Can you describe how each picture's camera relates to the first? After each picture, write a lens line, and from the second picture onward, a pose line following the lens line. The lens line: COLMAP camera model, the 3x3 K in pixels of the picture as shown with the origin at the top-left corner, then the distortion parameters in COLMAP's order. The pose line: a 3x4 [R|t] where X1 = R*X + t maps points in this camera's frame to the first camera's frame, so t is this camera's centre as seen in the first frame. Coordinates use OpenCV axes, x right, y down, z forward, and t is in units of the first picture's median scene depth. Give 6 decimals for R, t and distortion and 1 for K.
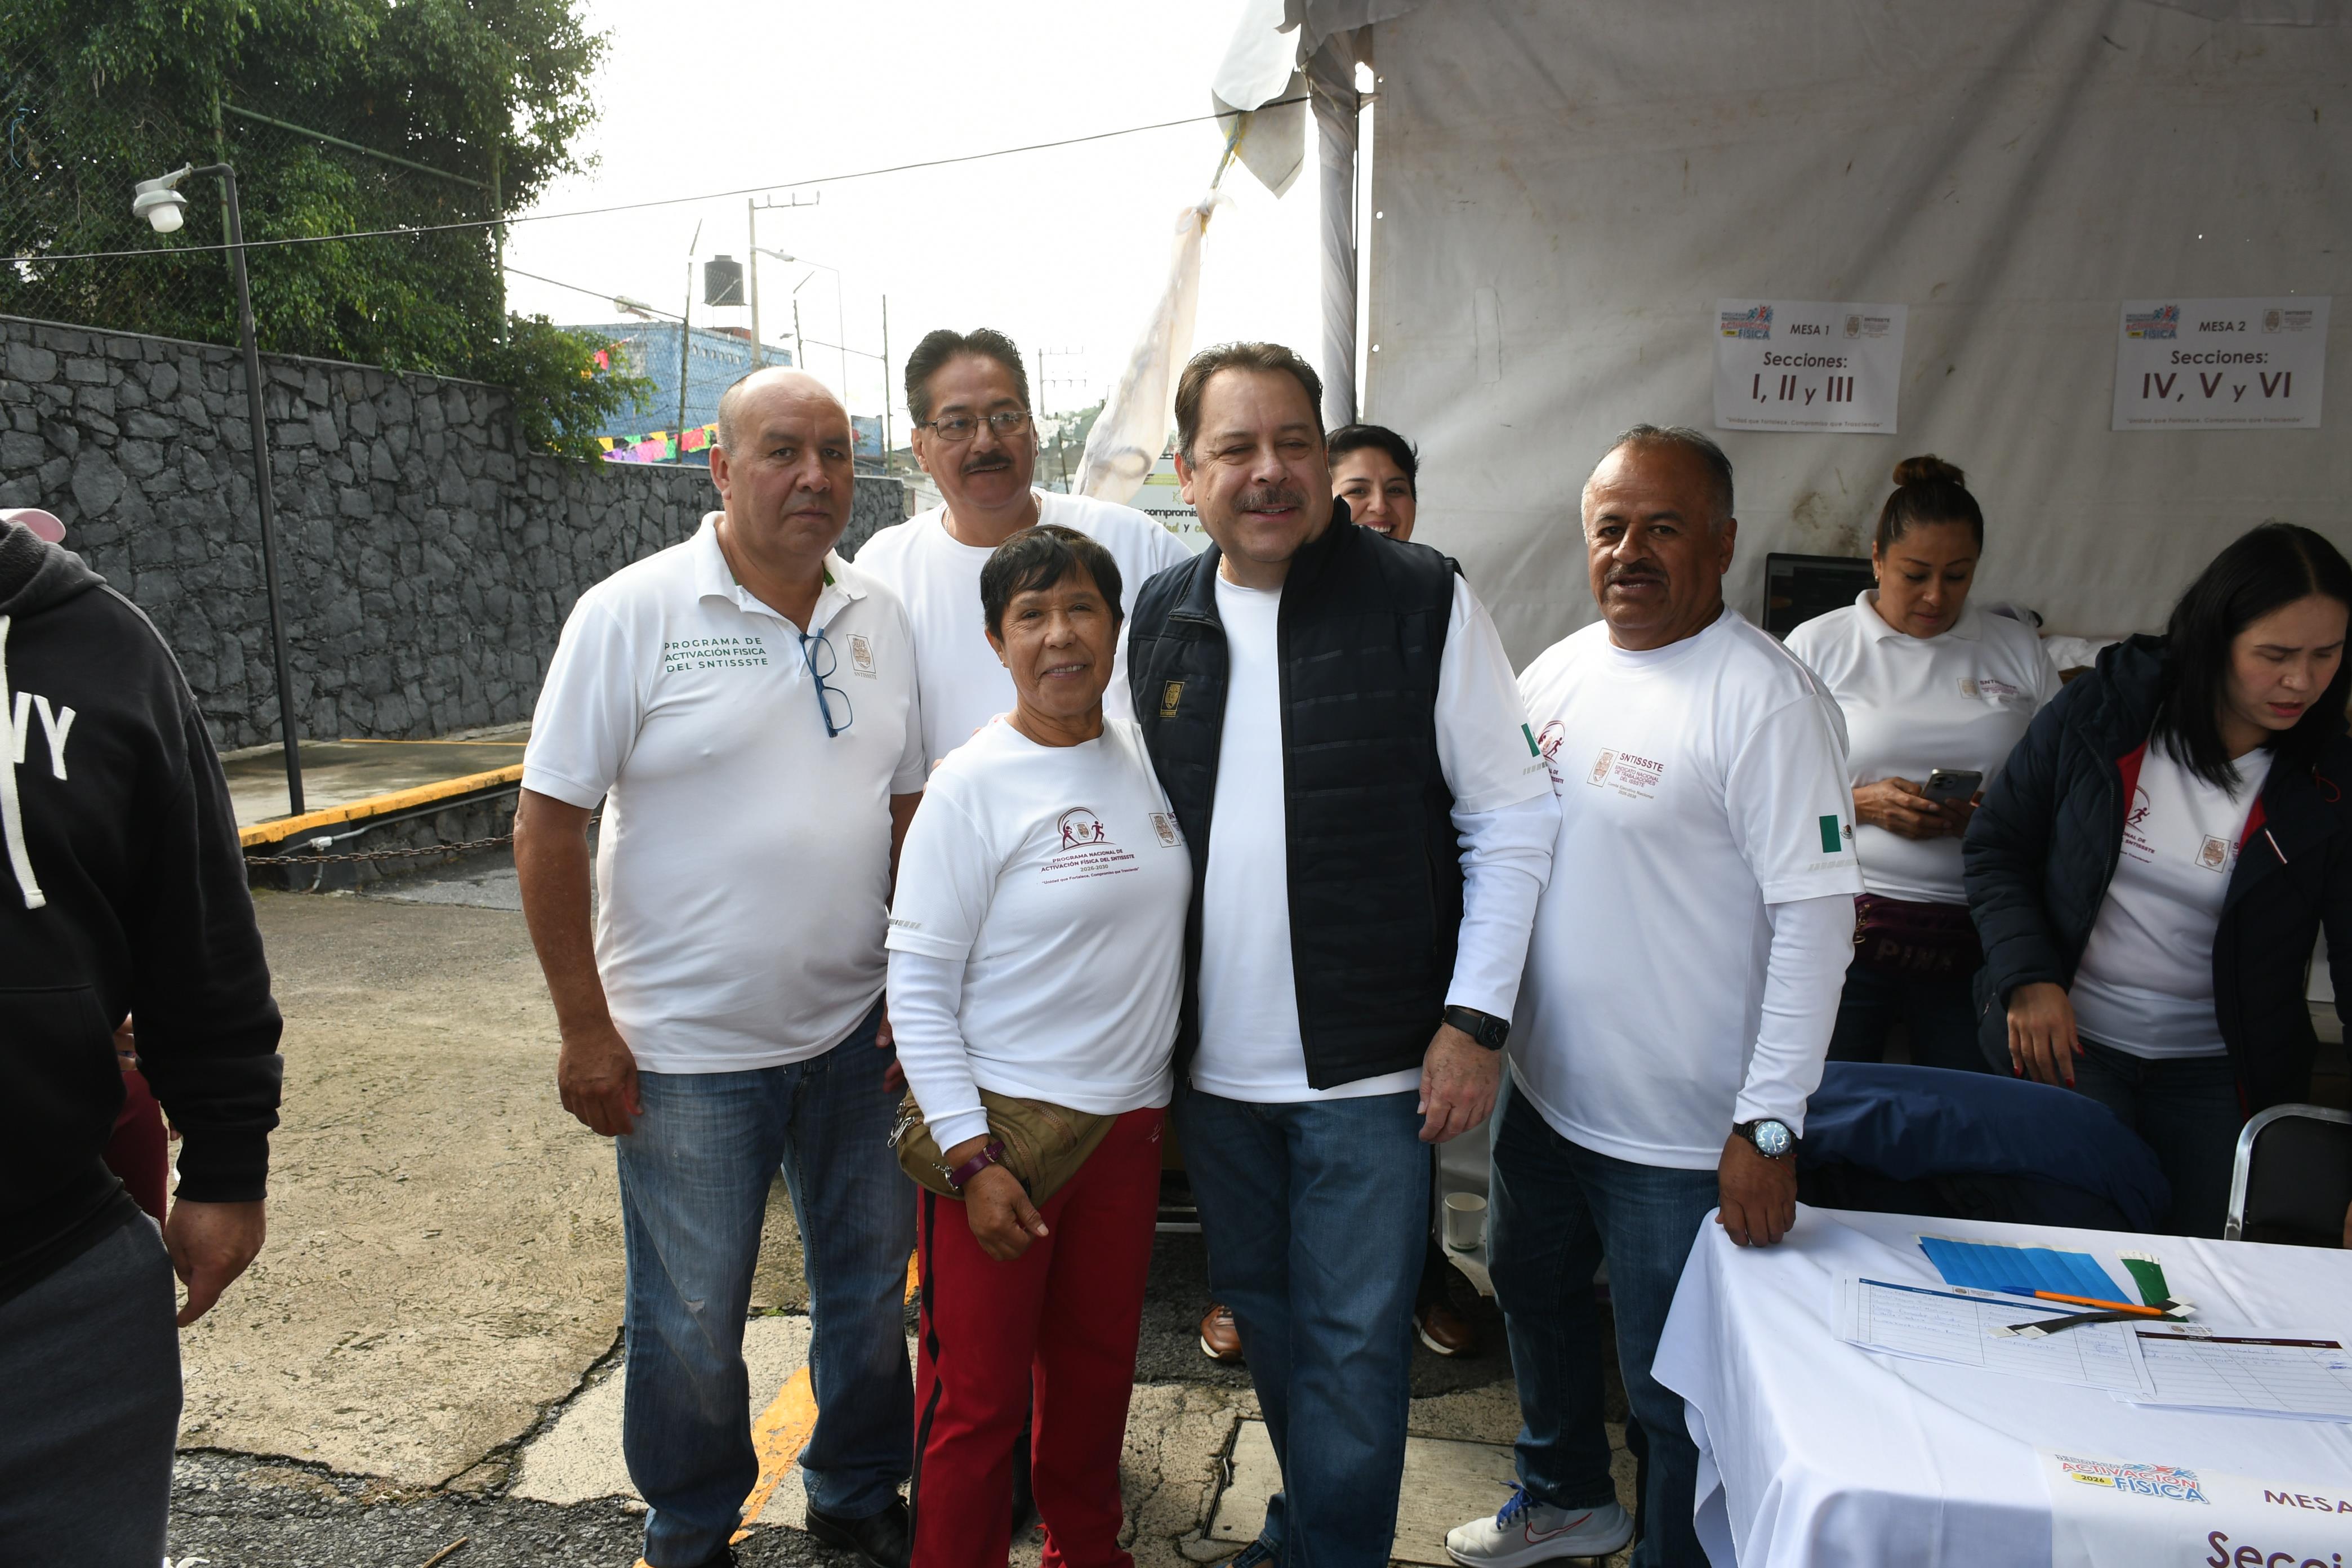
lens RADIAL K [[1830.8, 0, 1176.0], [0, 1830.8, 784.0], [0, 0, 1]] dist [-0.026666, -0.001584]
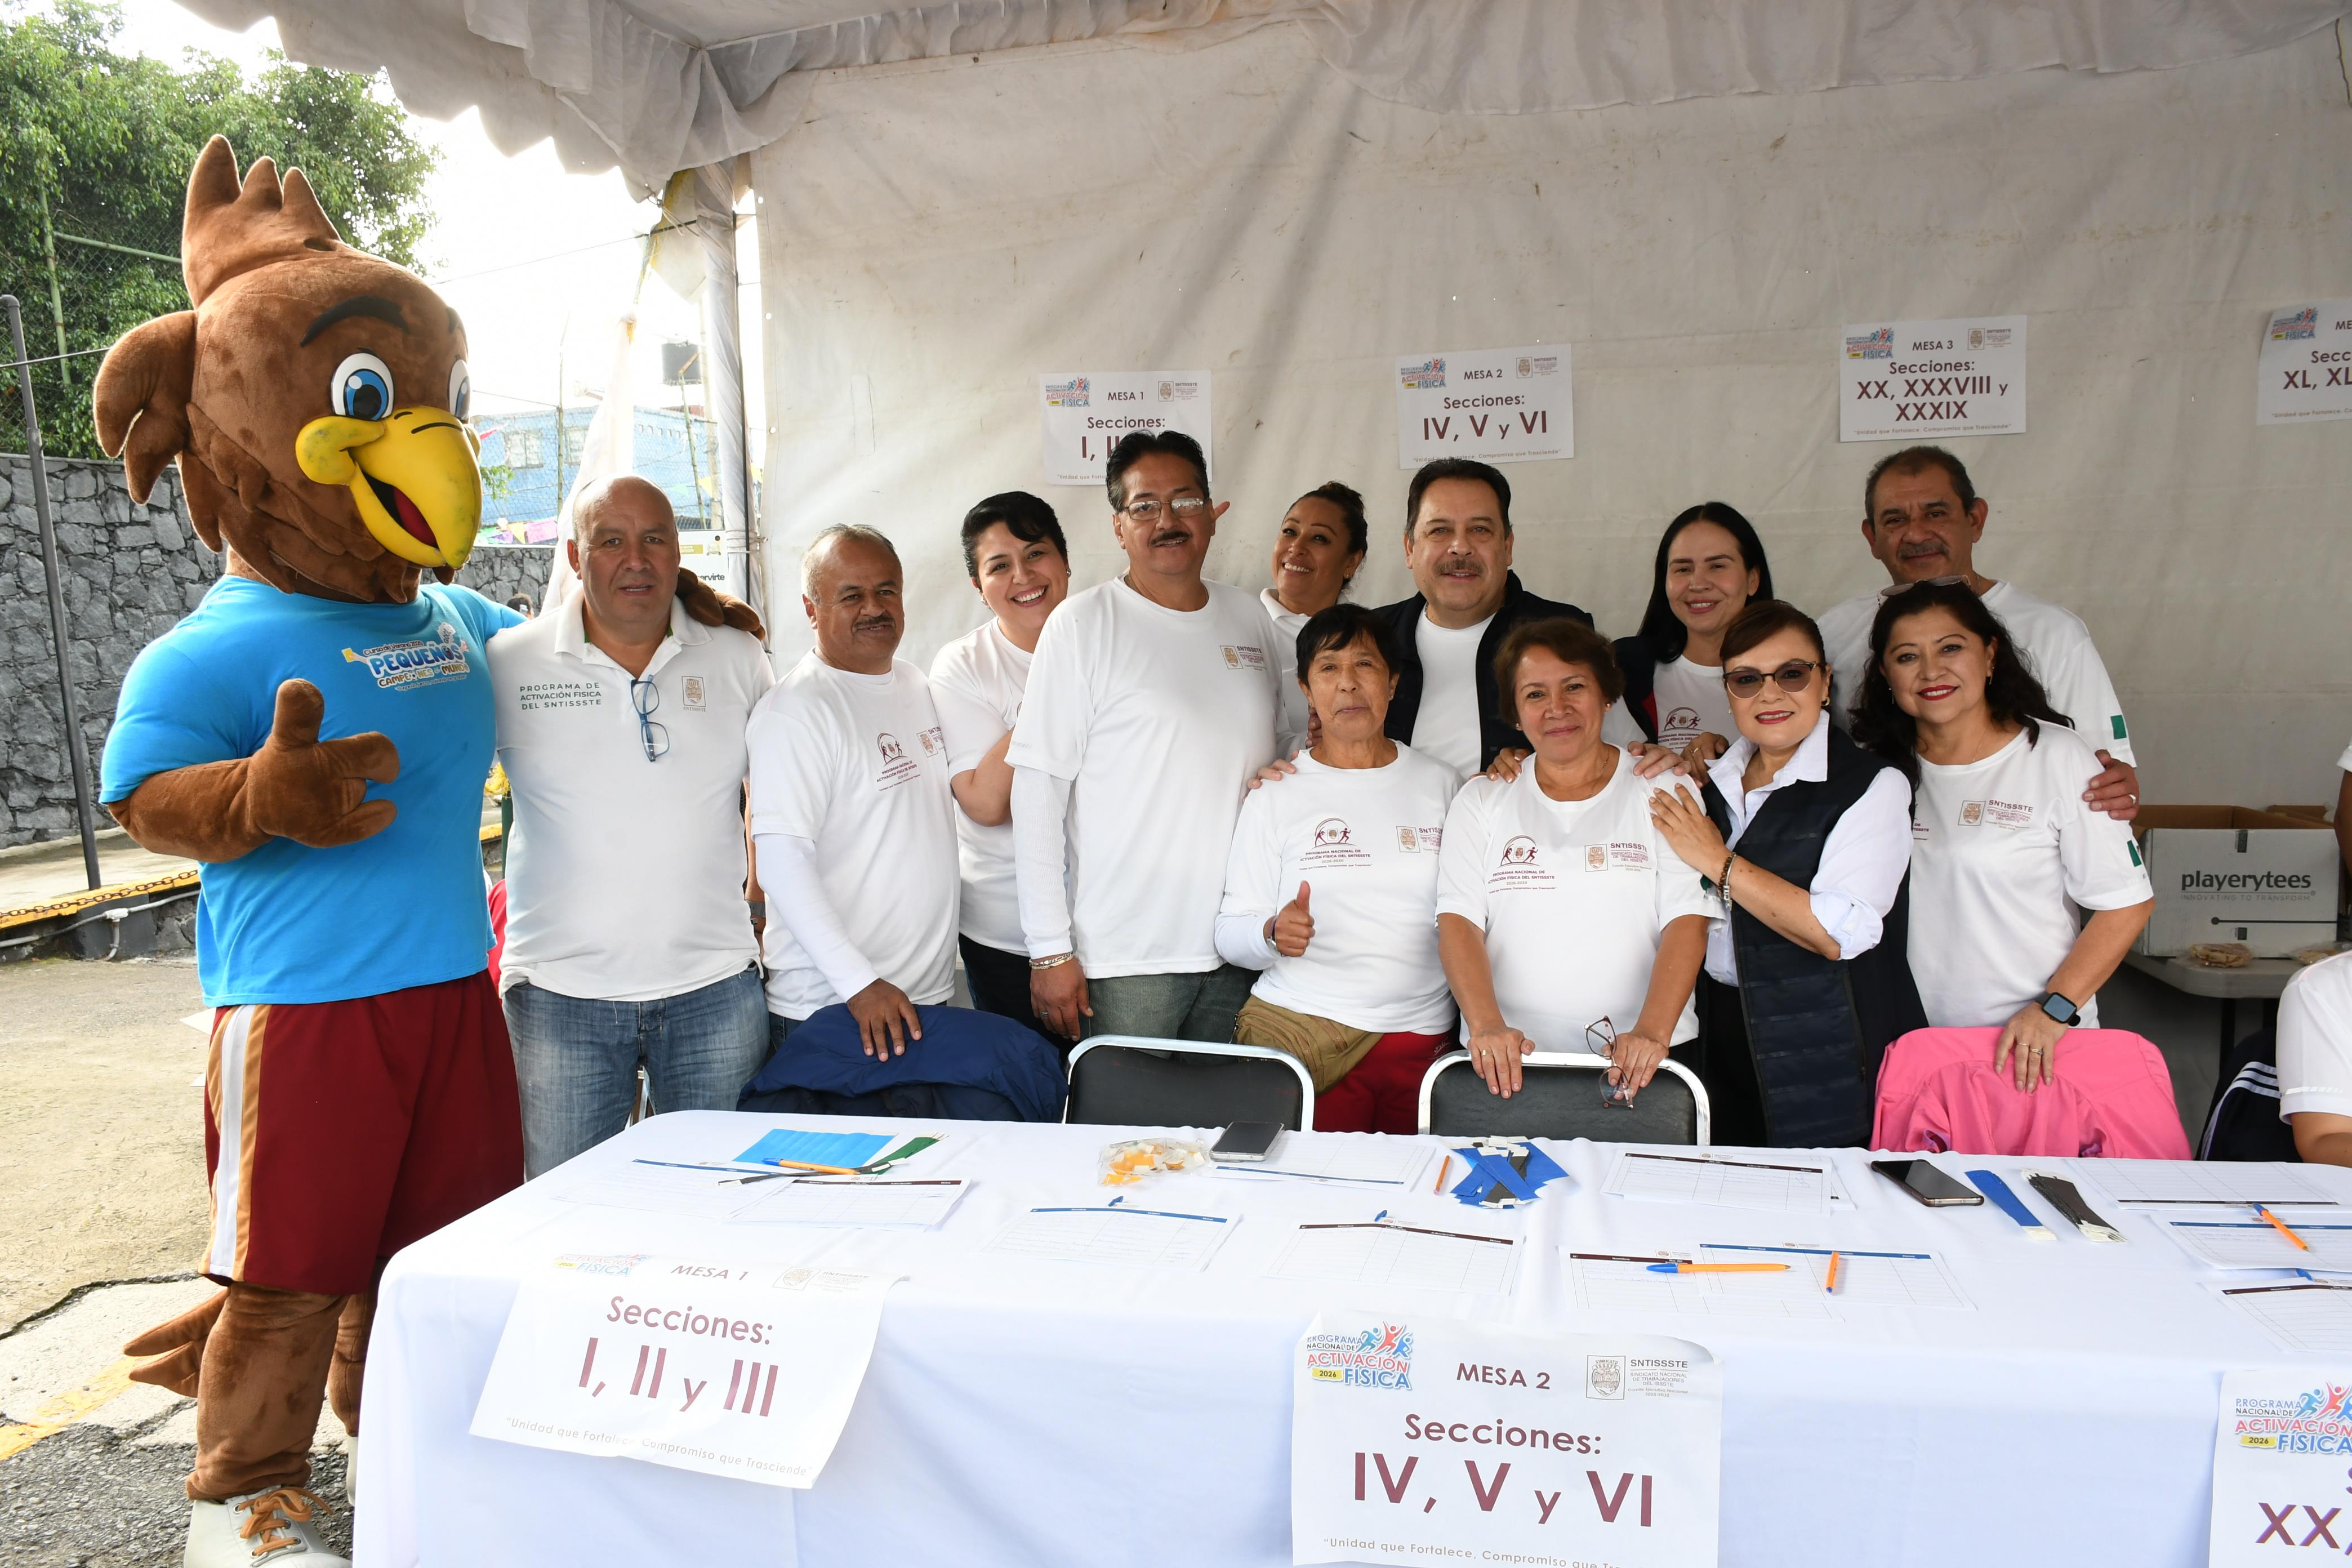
lens RADIAL K [[1830.8, 0, 1176.0], [0, 1830.8, 784.0], [0, 0, 1]] dist [-0.026666, -0.001584]
pose [[0.998906, -0.045301, -0.011629, 0.262843], [0.044958, 0.998589, -0.028246, 0.020886], [0.012893, 0.027693, 0.999533, -0.104369]]
